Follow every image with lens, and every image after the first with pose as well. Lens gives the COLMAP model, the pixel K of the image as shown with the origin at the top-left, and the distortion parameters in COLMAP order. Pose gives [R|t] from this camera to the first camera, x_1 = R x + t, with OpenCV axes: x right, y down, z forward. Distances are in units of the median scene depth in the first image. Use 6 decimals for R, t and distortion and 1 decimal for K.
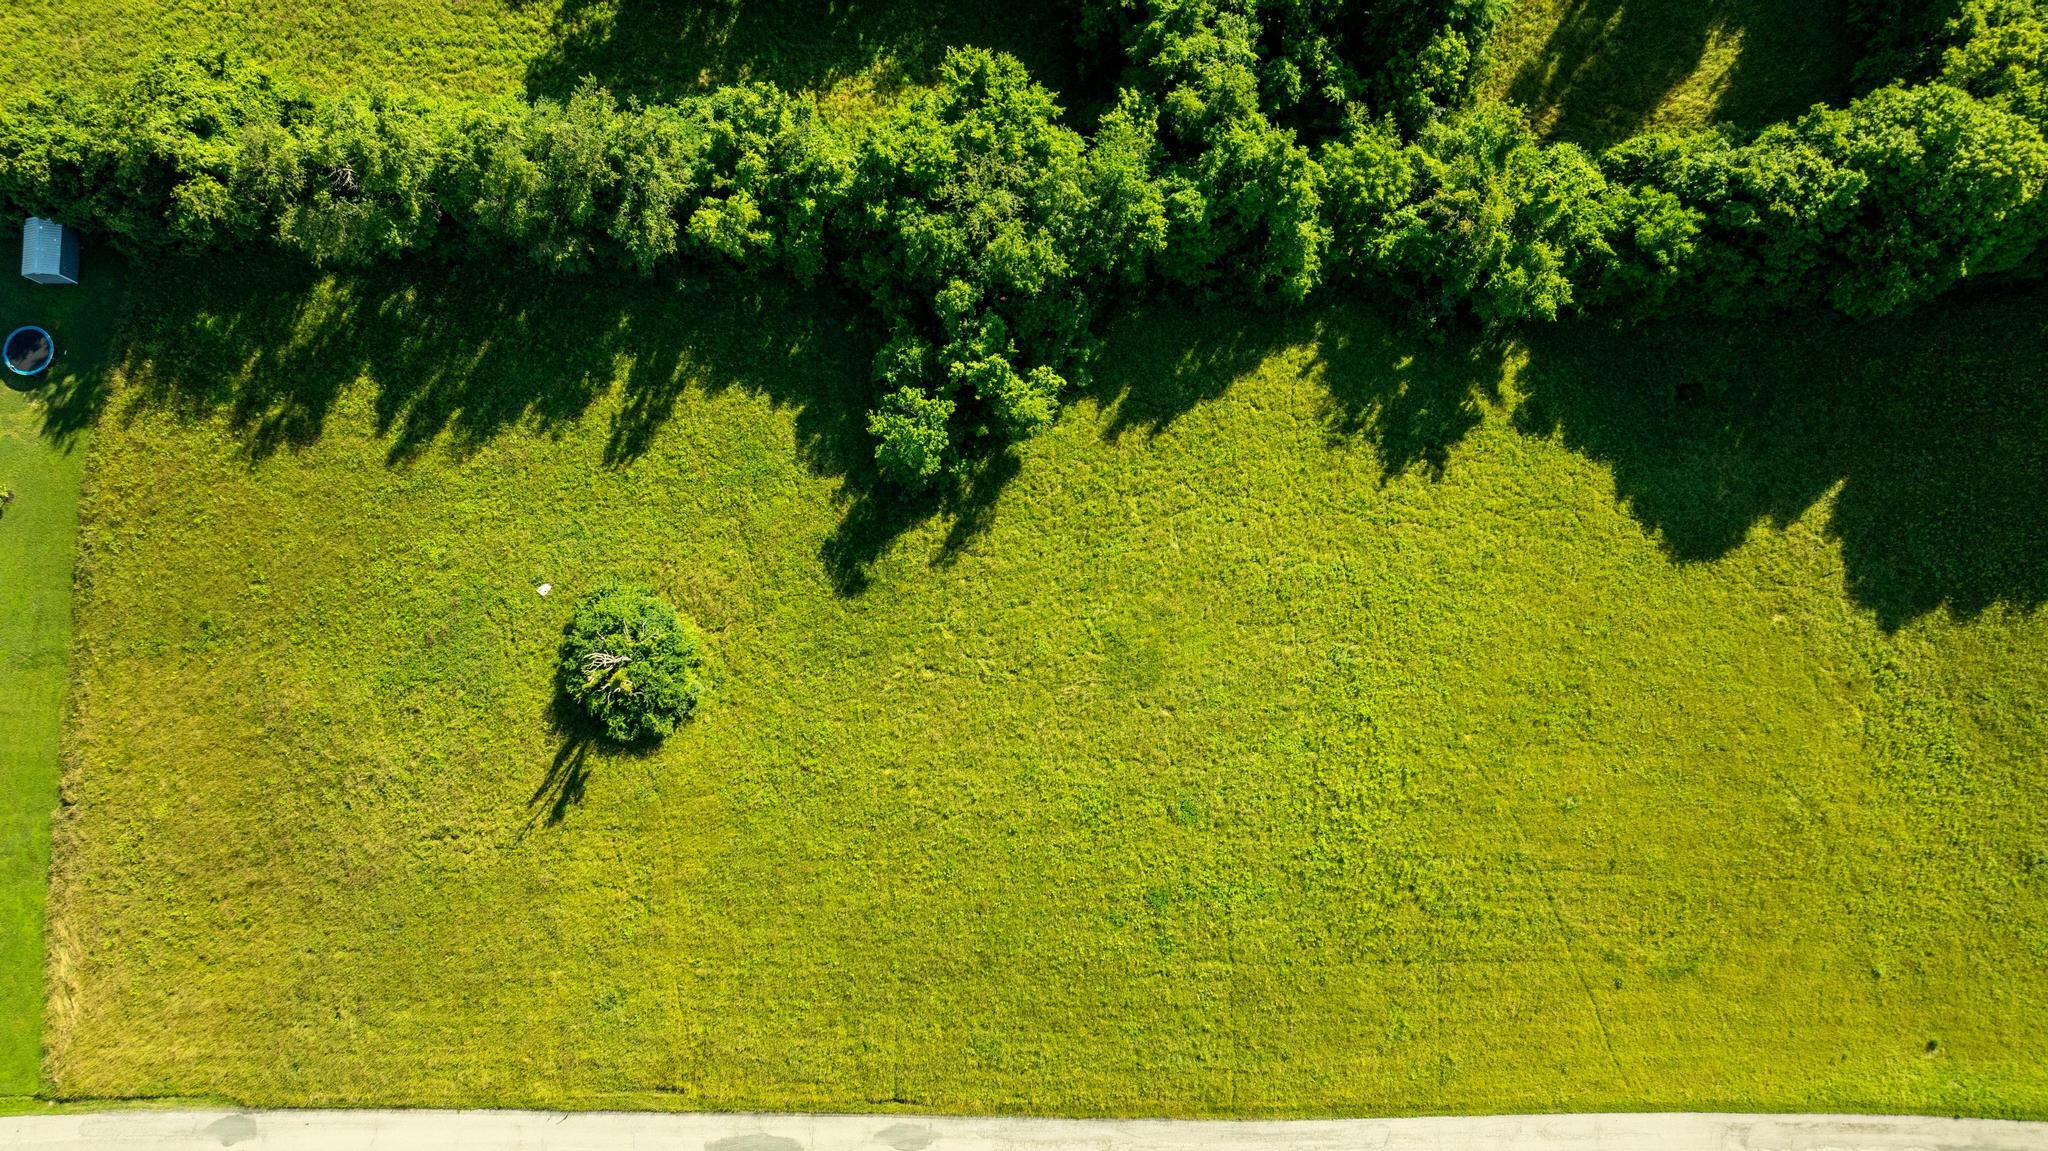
lens RADIAL K [[1428.6, 0, 1027.8], [0, 1428.6, 576.6], [0, 0, 1]] dist [-0.018553, -0.000457]
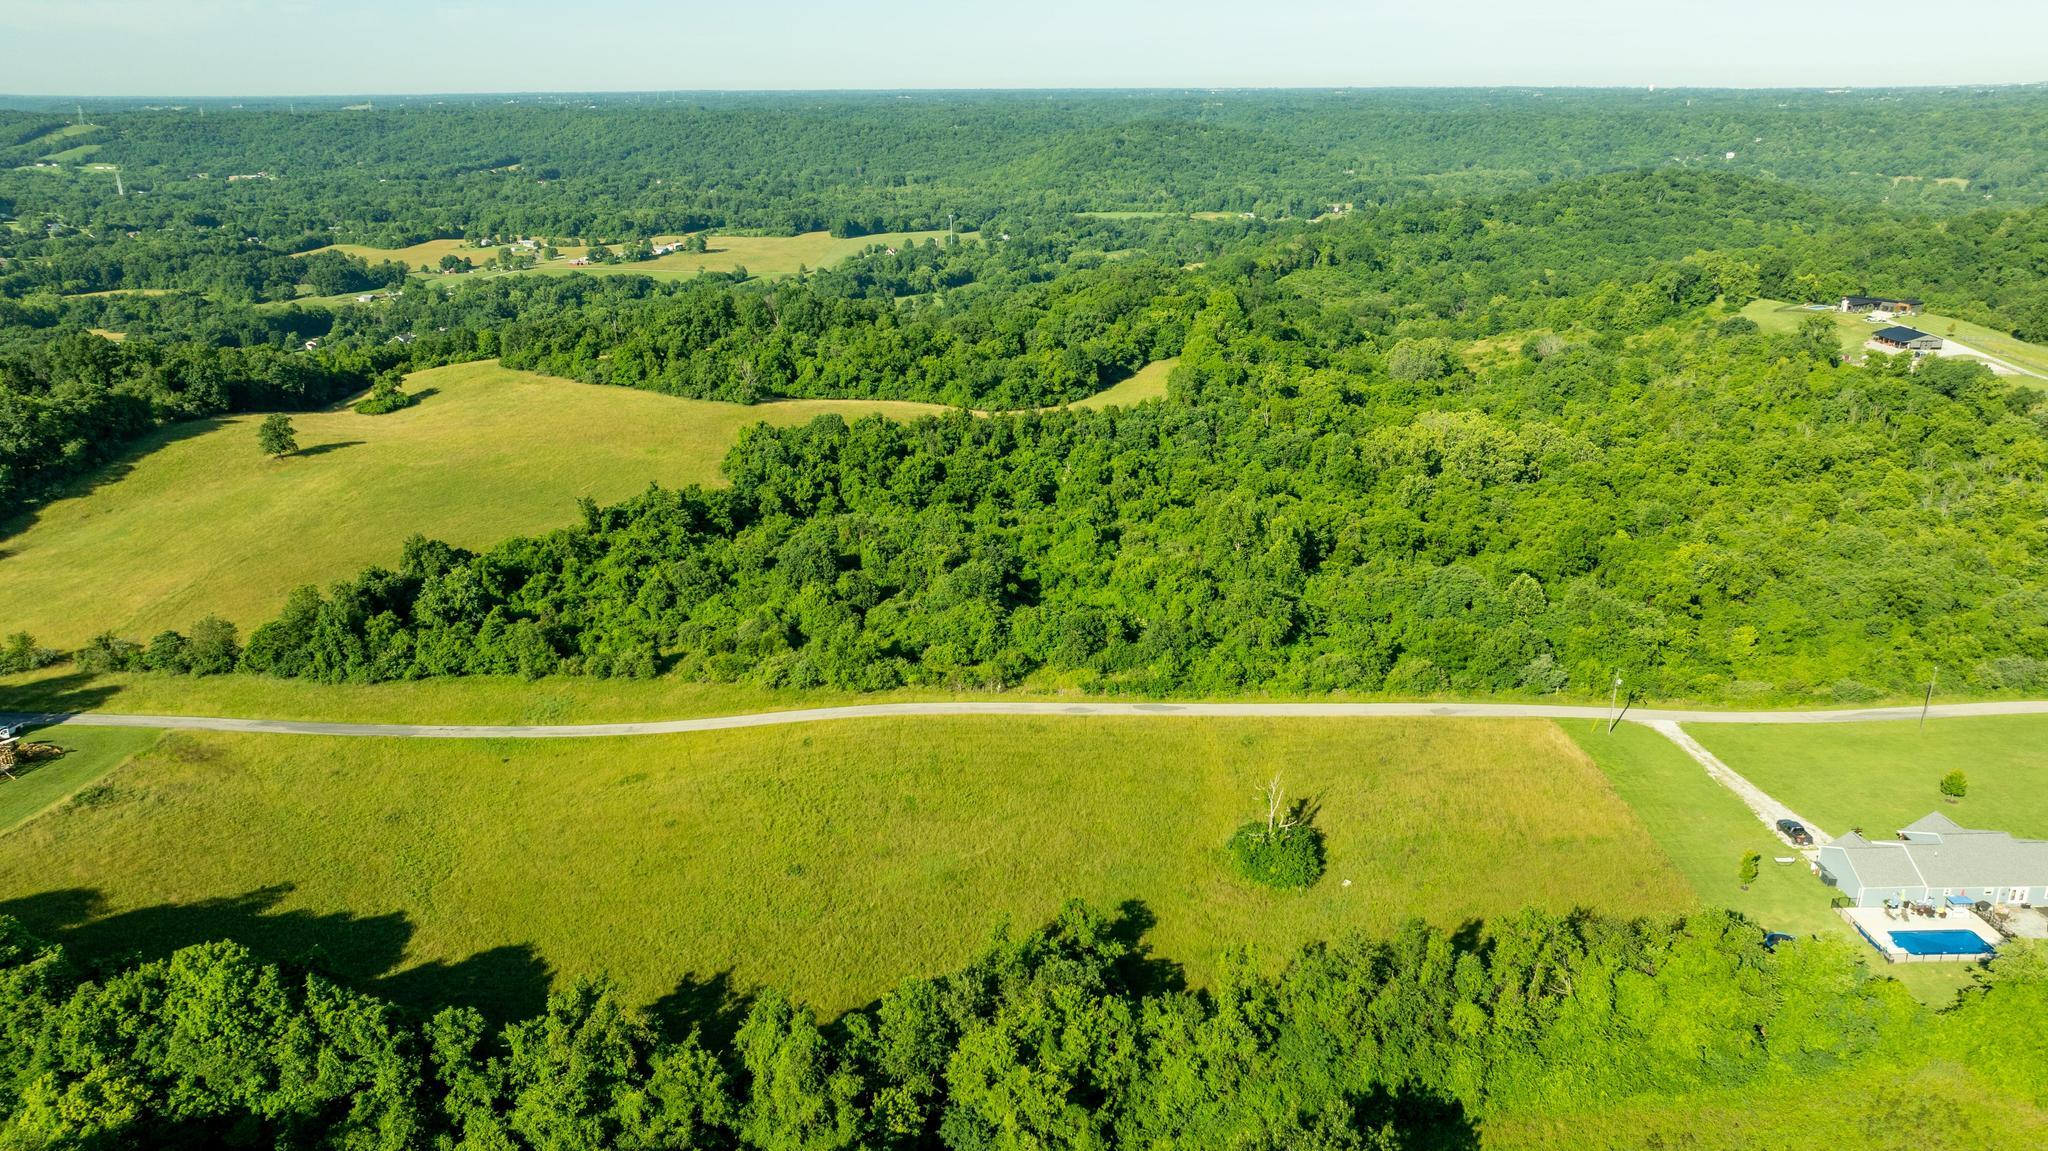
lens RADIAL K [[1428.6, 0, 1027.8], [0, 1428.6, 576.6], [0, 0, 1]] dist [-0.018553, -0.000457]
pose [[-0.999708, 0.011929, 0.021034, -0.055703], [0.017612, -0.236795, 0.971400, -1.304349], [0.016569, 0.971486, 0.236516, 0.362129]]
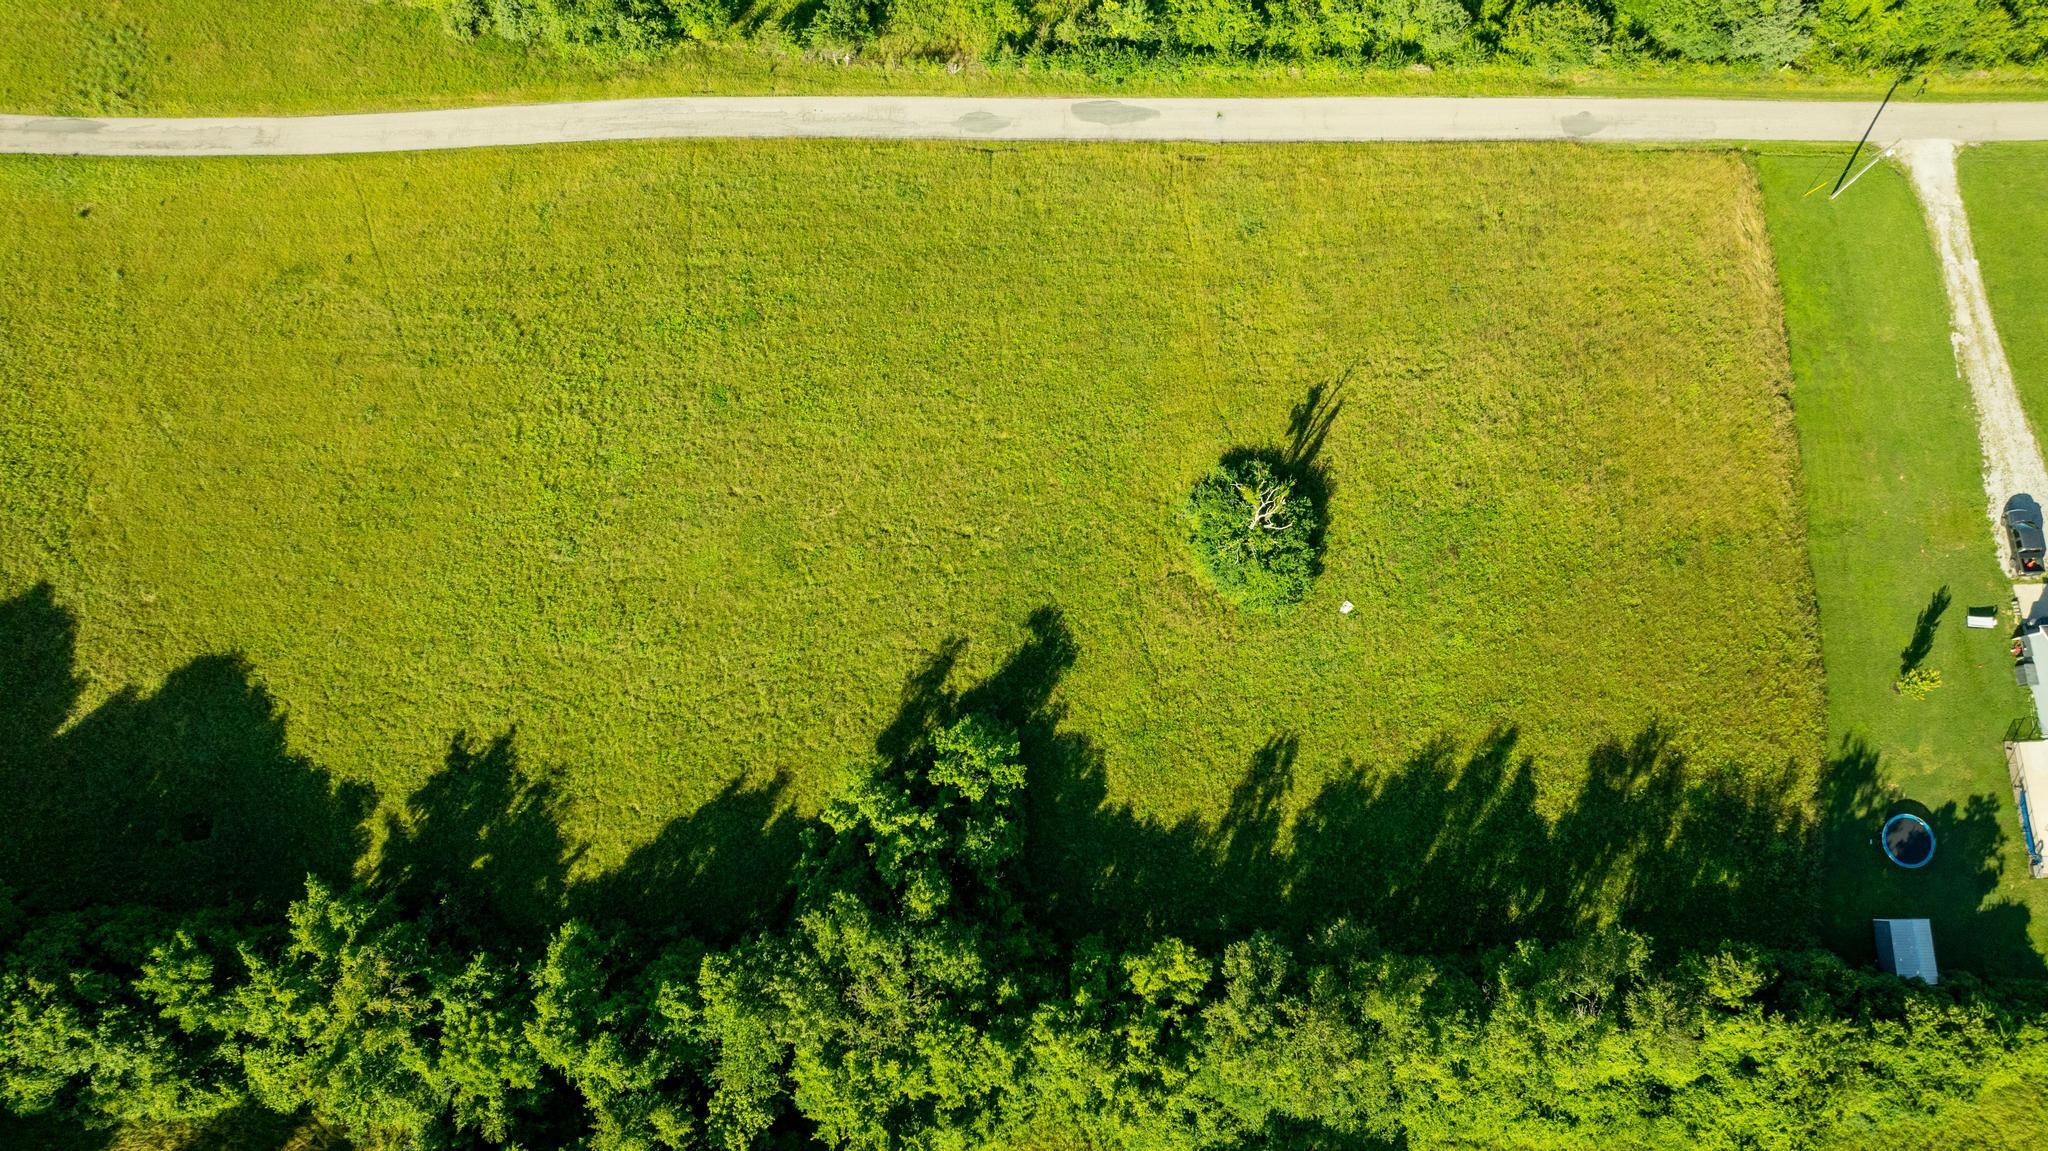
lens RADIAL K [[1428.6, 0, 1027.8], [0, 1428.6, 576.6], [0, 0, 1]] dist [-0.018553, -0.000457]
pose [[-0.999761, 0.000940, 0.021842, -0.136371], [0.006136, -0.946856, 0.321600, -0.294624], [0.020984, 0.321657, 0.946624, 0.036813]]
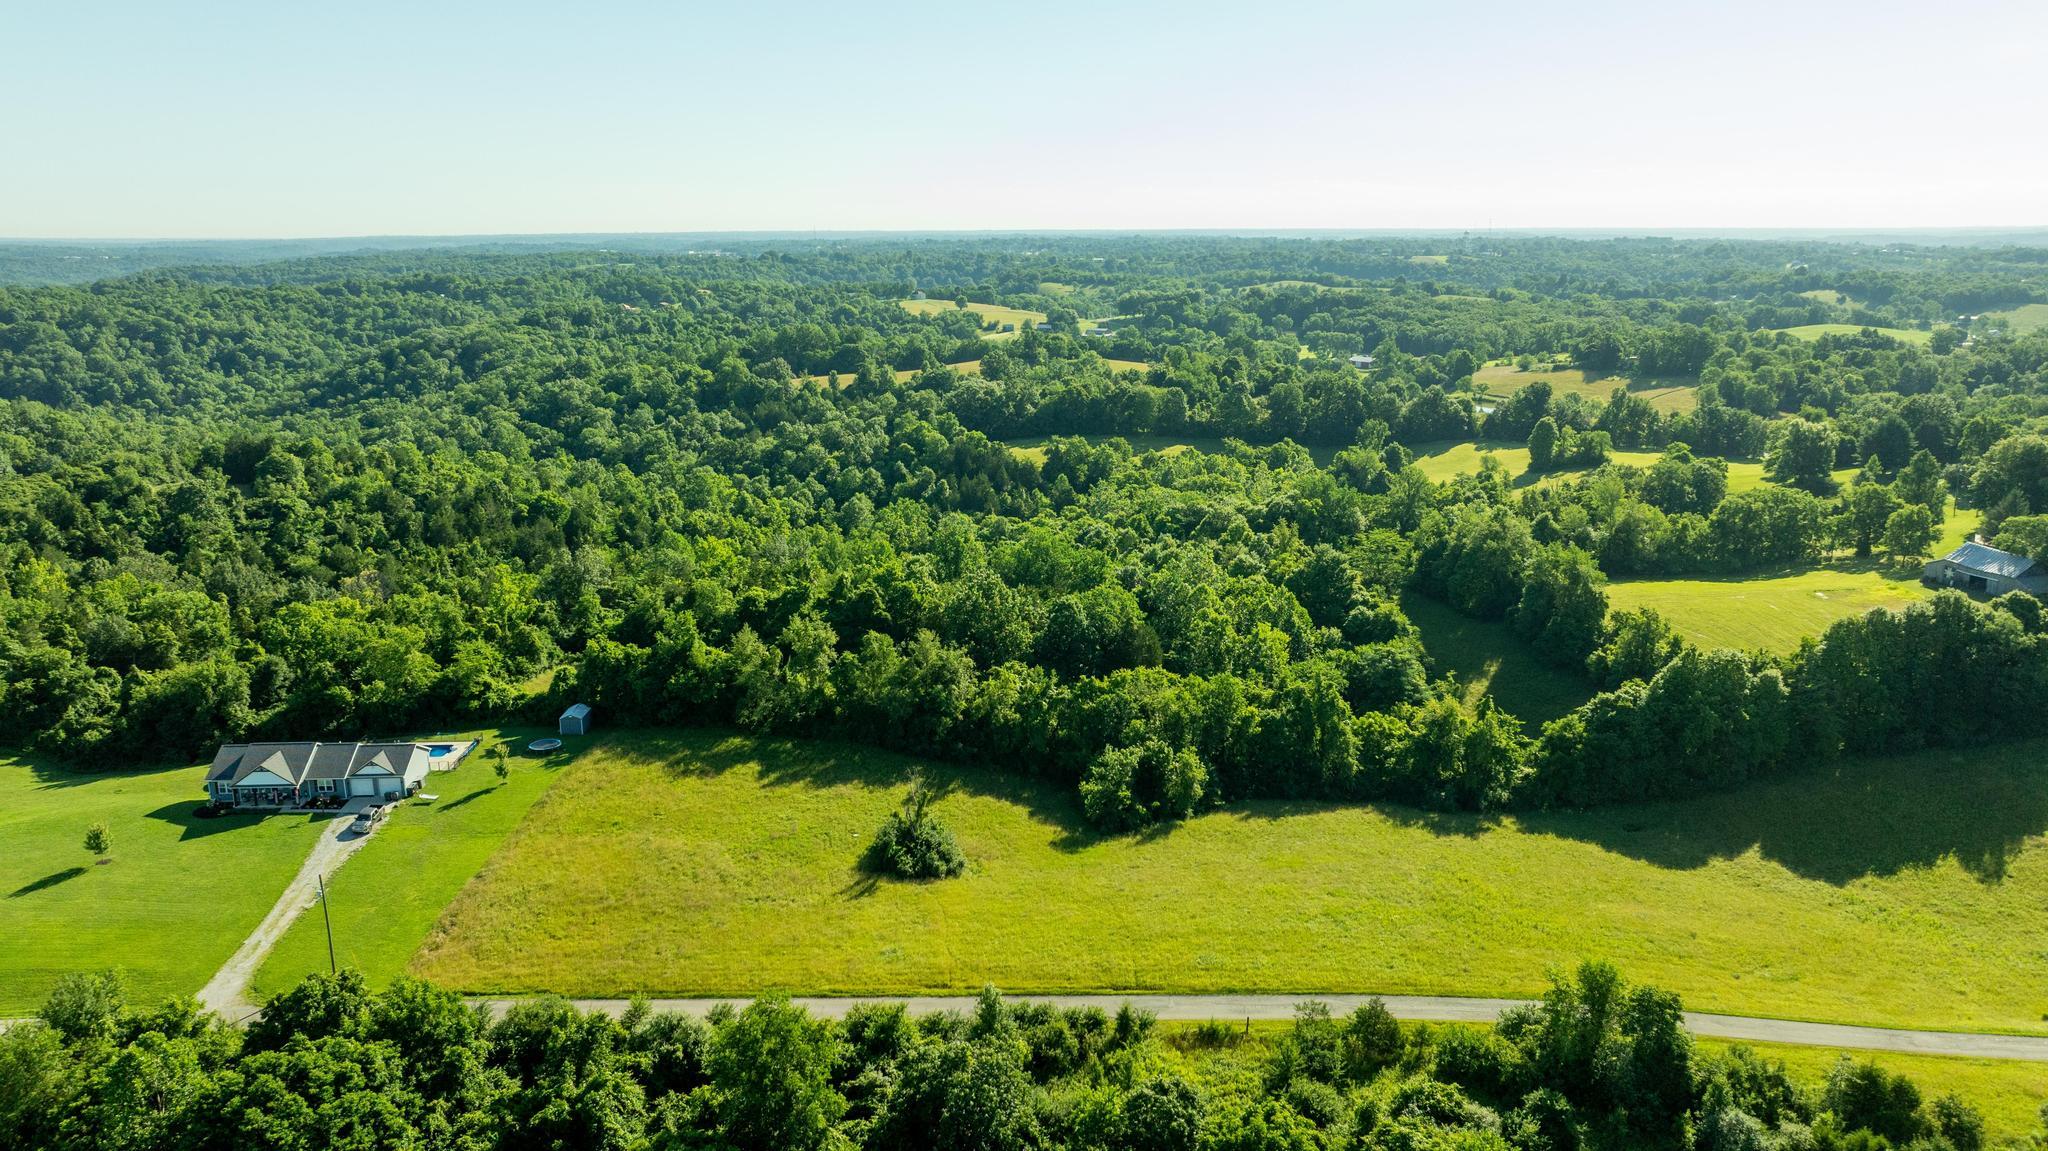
lens RADIAL K [[1428.6, 0, 1027.8], [0, 1428.6, 576.6], [0, 0, 1]] dist [-0.018553, -0.000457]
pose [[0.999980, 0.006219, 0.001479, -0.173259], [-0.000733, 0.341493, -0.939884, 1.242785], [-0.006350, 0.939864, 0.341491, 0.281130]]
